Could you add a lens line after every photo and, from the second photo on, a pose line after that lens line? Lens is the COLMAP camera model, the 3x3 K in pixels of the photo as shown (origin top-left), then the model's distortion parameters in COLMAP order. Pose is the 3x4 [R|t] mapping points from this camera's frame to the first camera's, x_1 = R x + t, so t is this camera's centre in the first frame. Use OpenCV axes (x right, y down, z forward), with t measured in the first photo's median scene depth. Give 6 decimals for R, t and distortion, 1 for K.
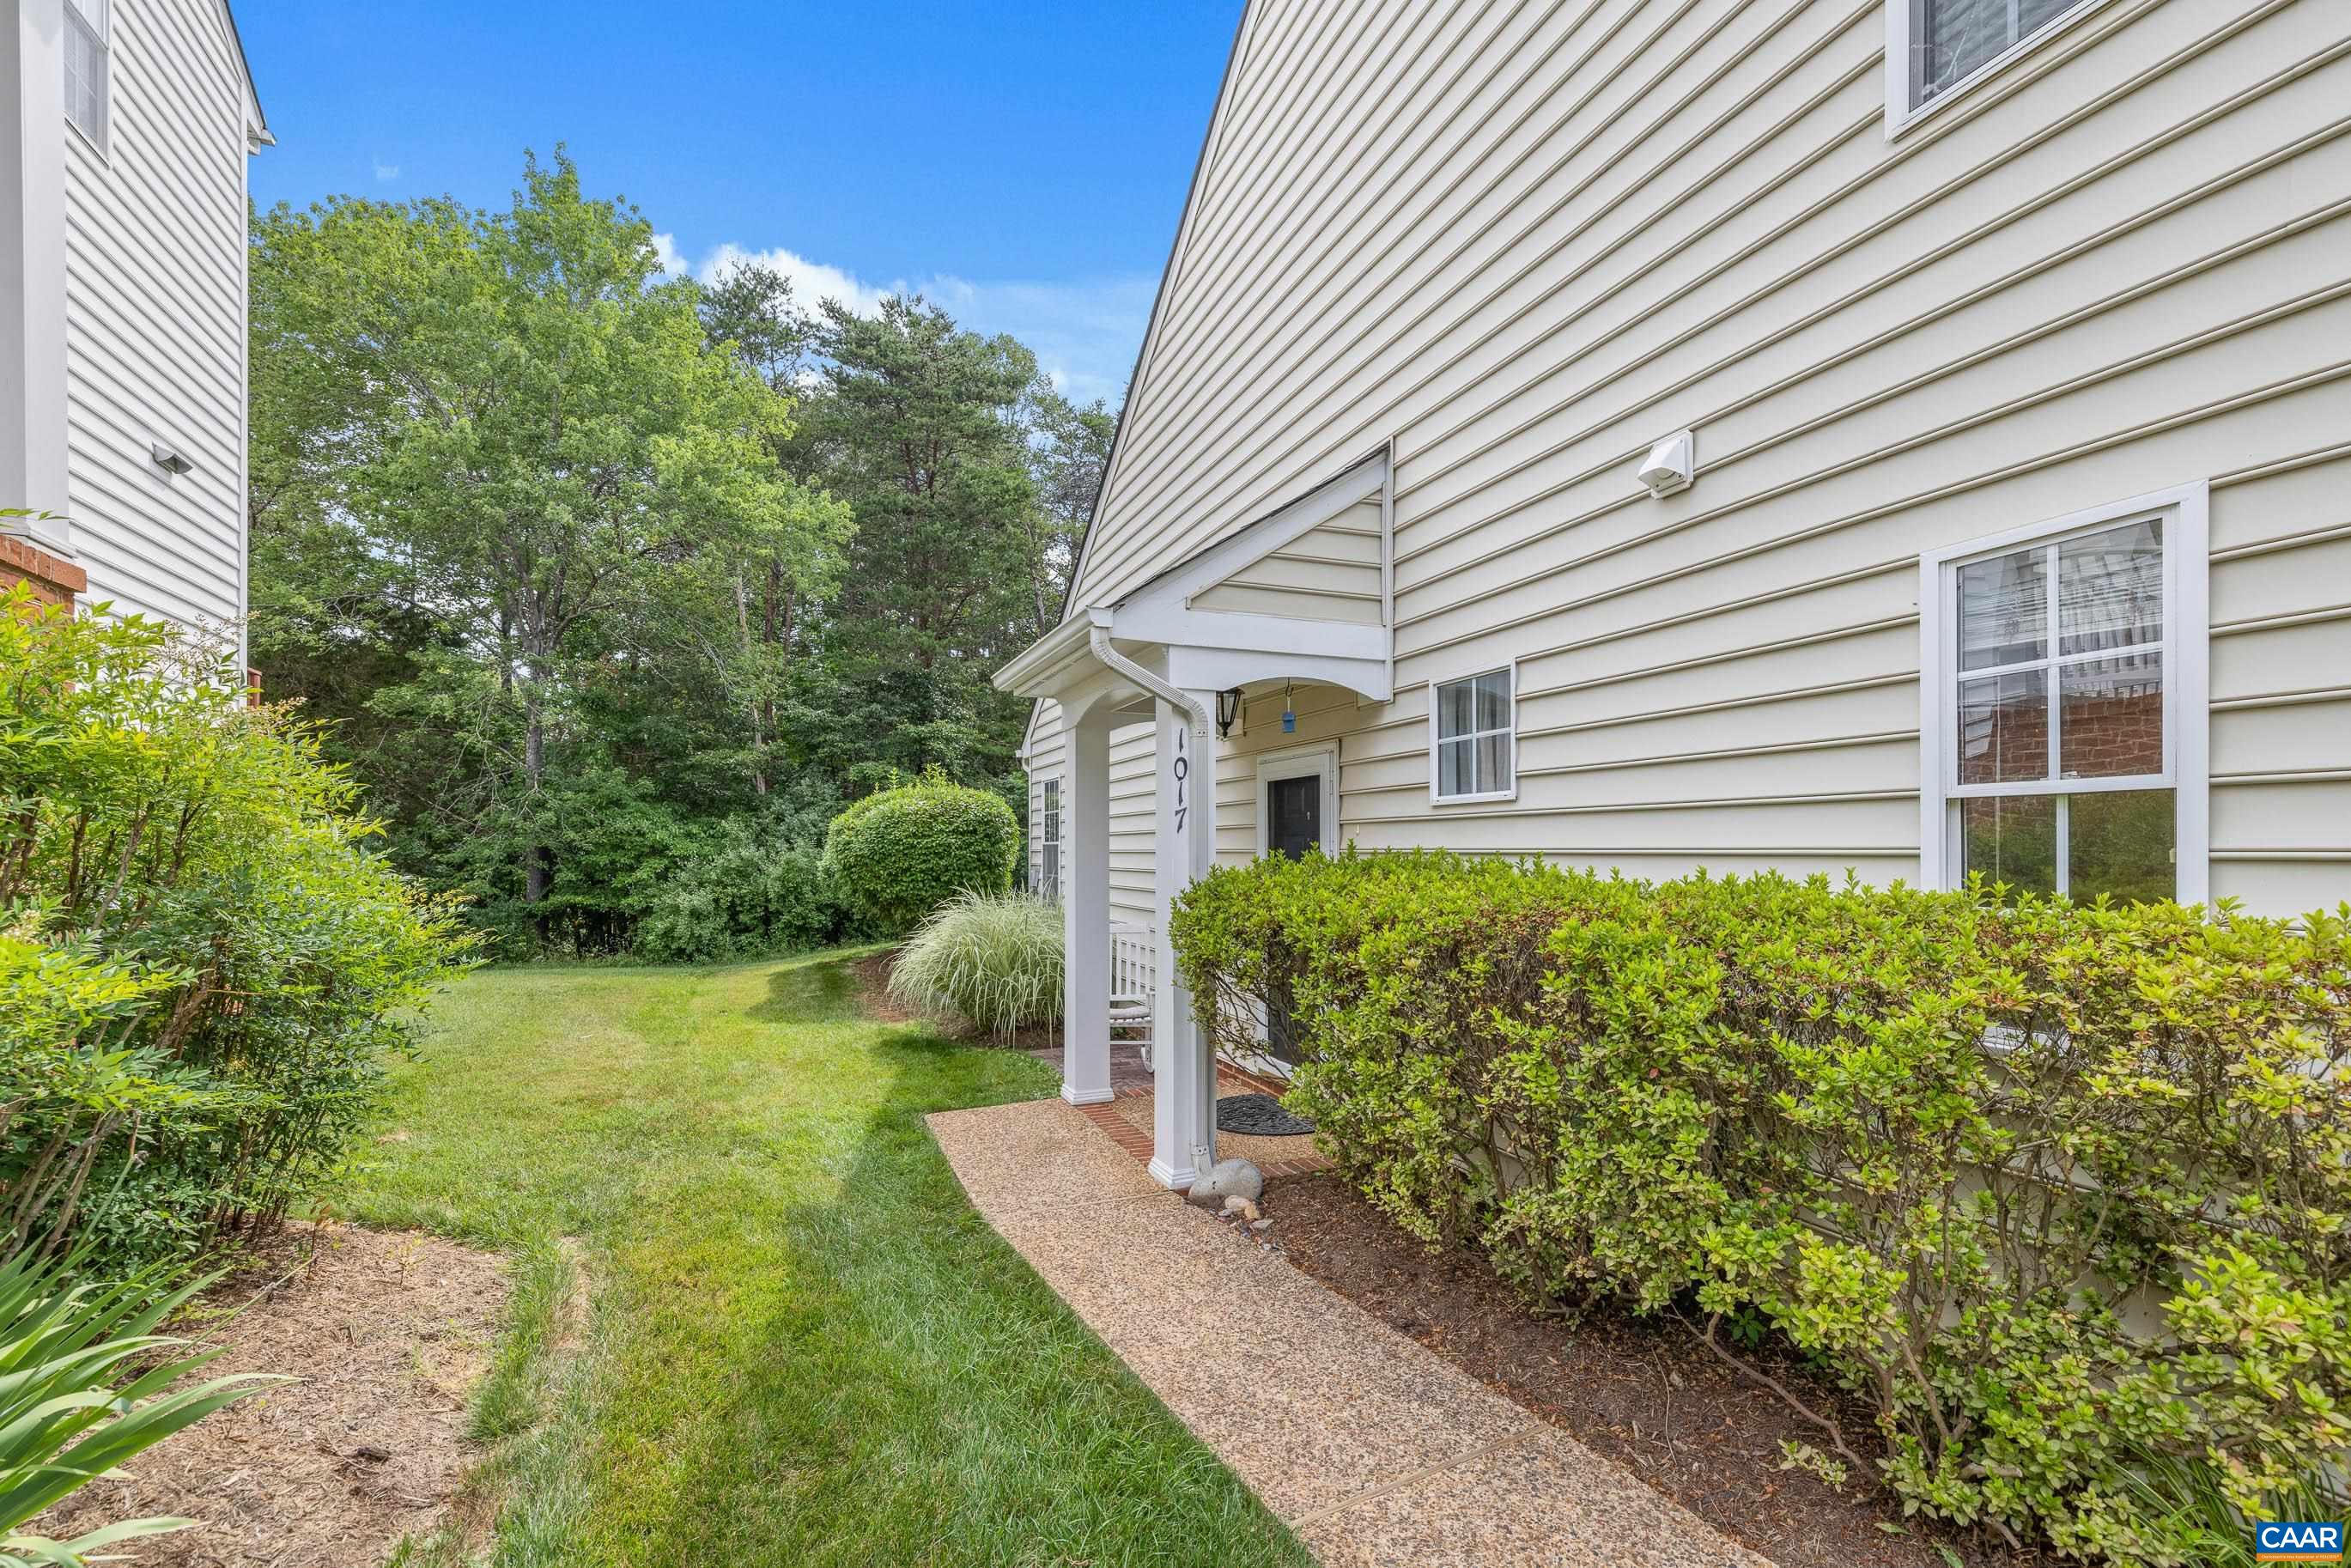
lens RADIAL K [[950.5, 0, 1139.2], [0, 950.5, 865.6], [0, 0, 1]] dist [0.002495, 0.000312]
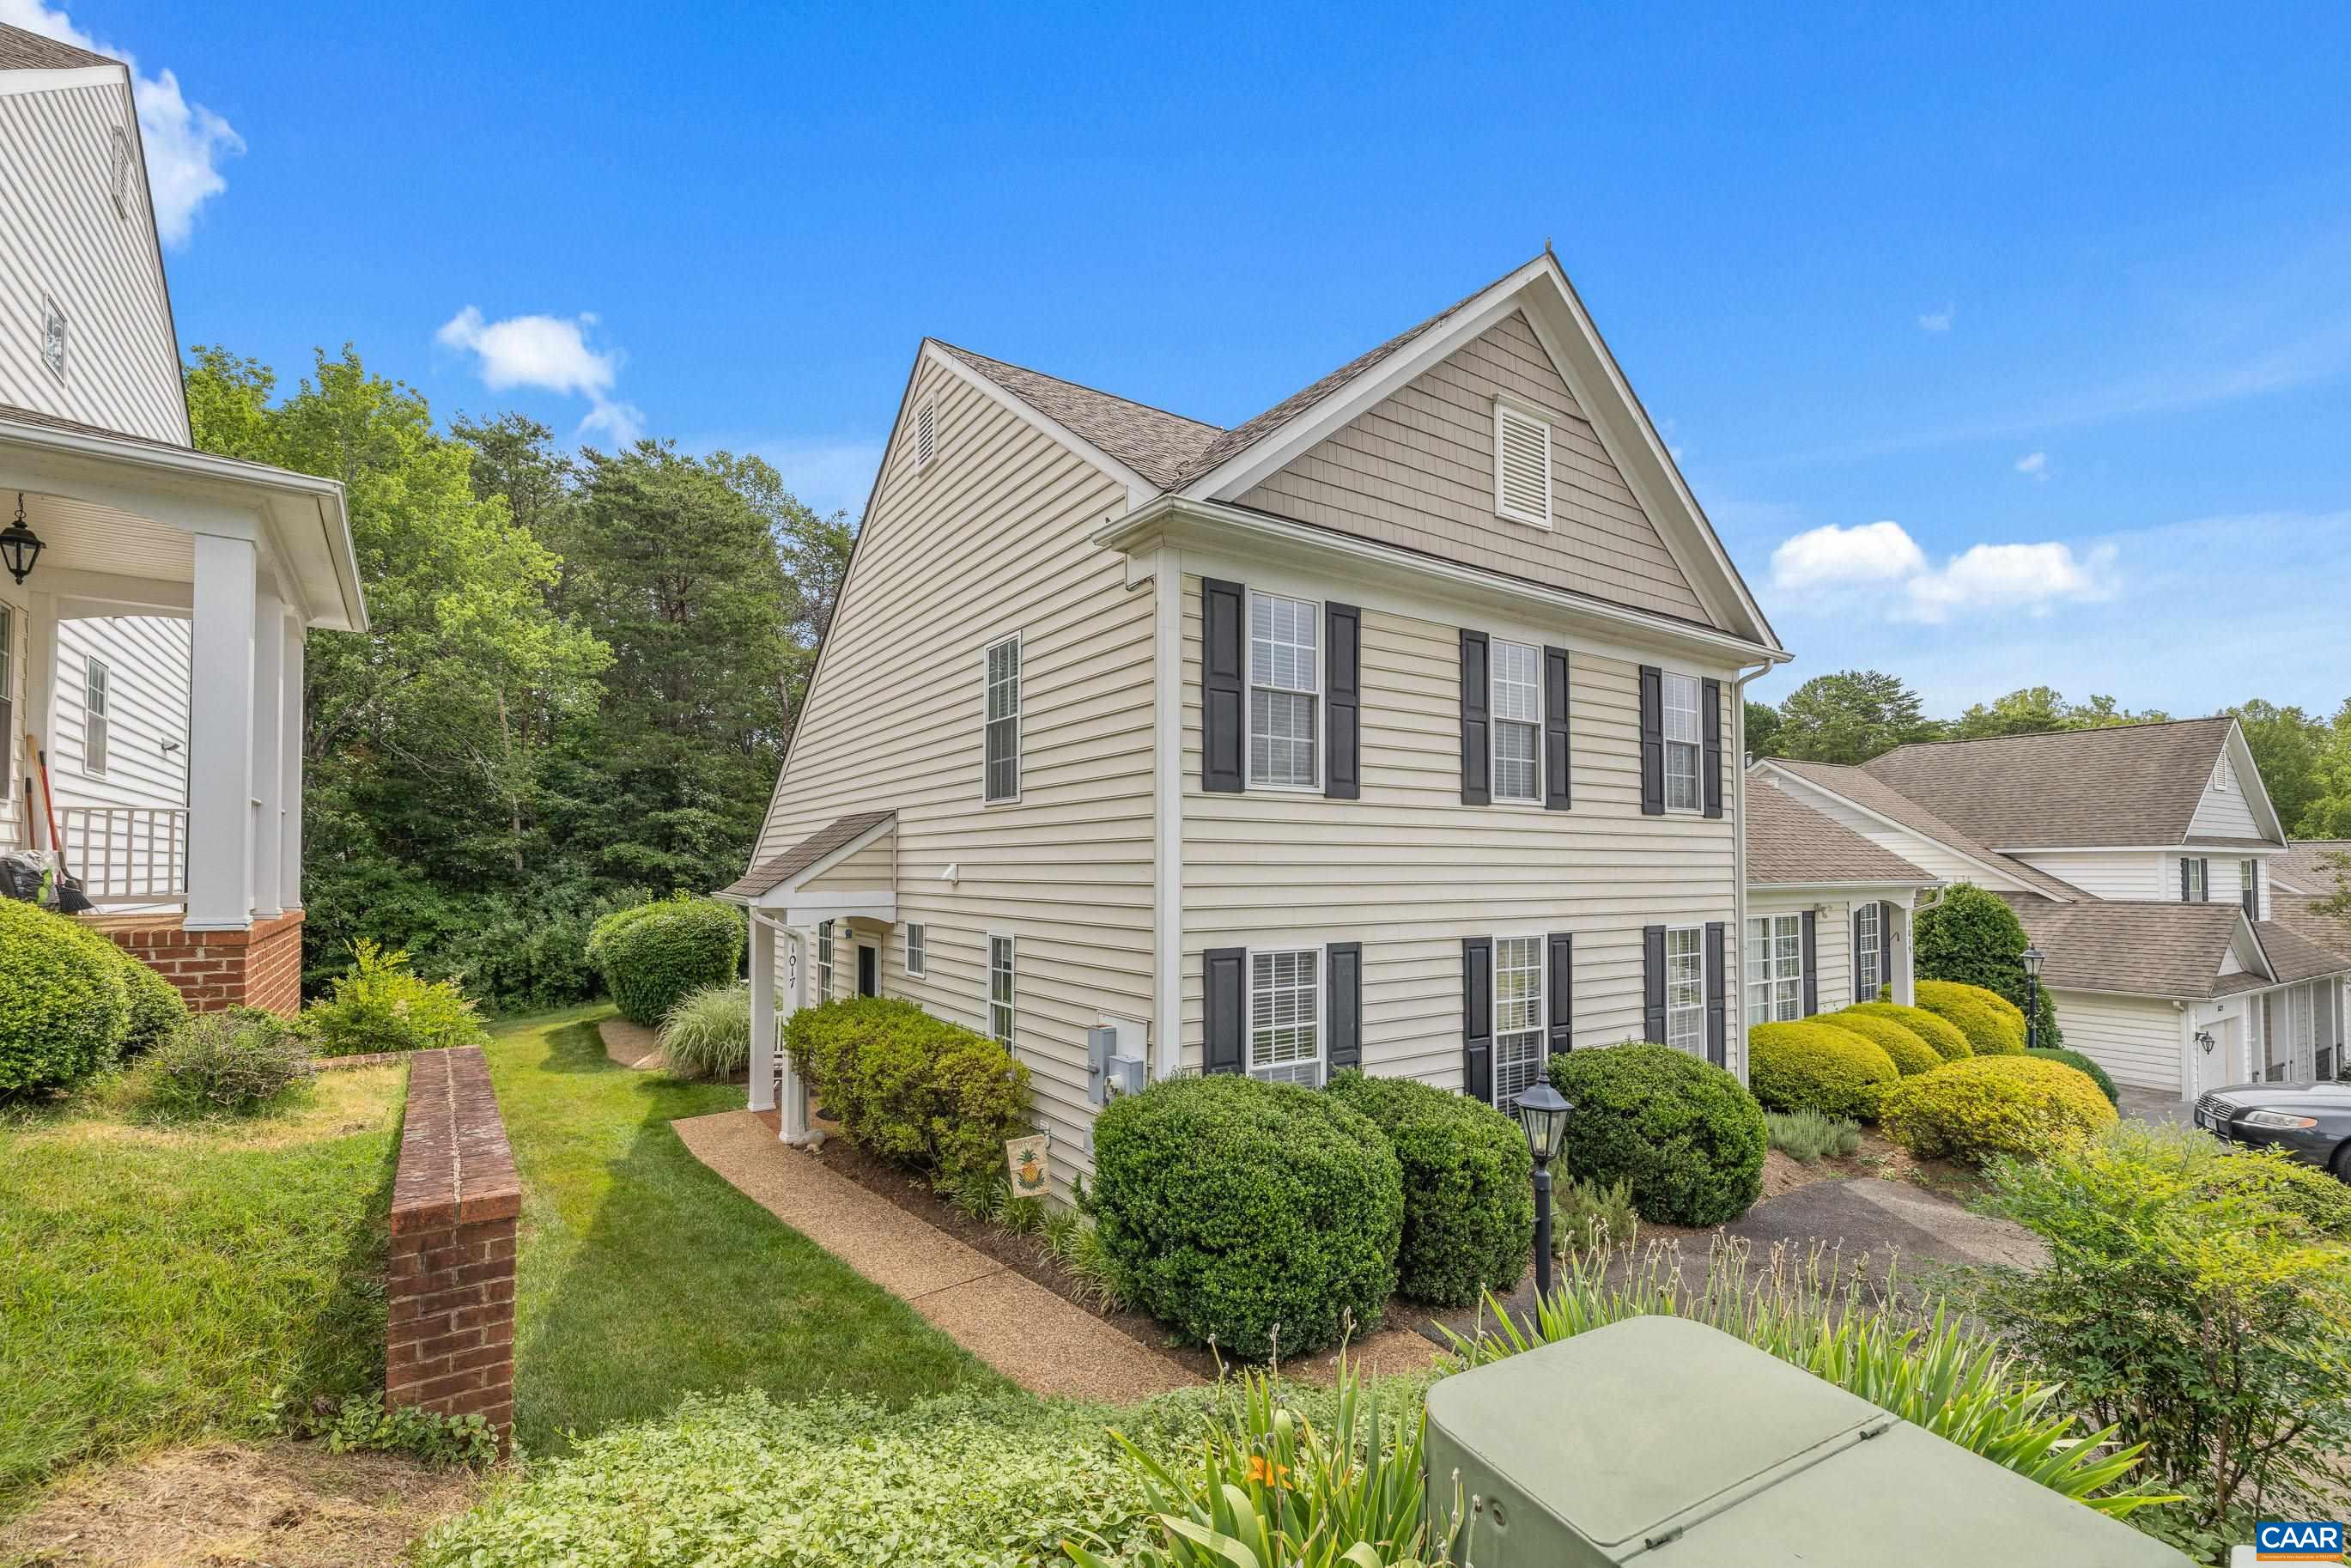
lens RADIAL K [[950.5, 0, 1139.2], [0, 950.5, 865.6], [0, 0, 1]] dist [0.002495, 0.000312]
pose [[0.972690, 0.006554, 0.232017, 0.080269], [-0.002526, 0.999841, -0.017655, -0.072717], [-0.232096, 0.016587, 0.972551, -0.357192]]
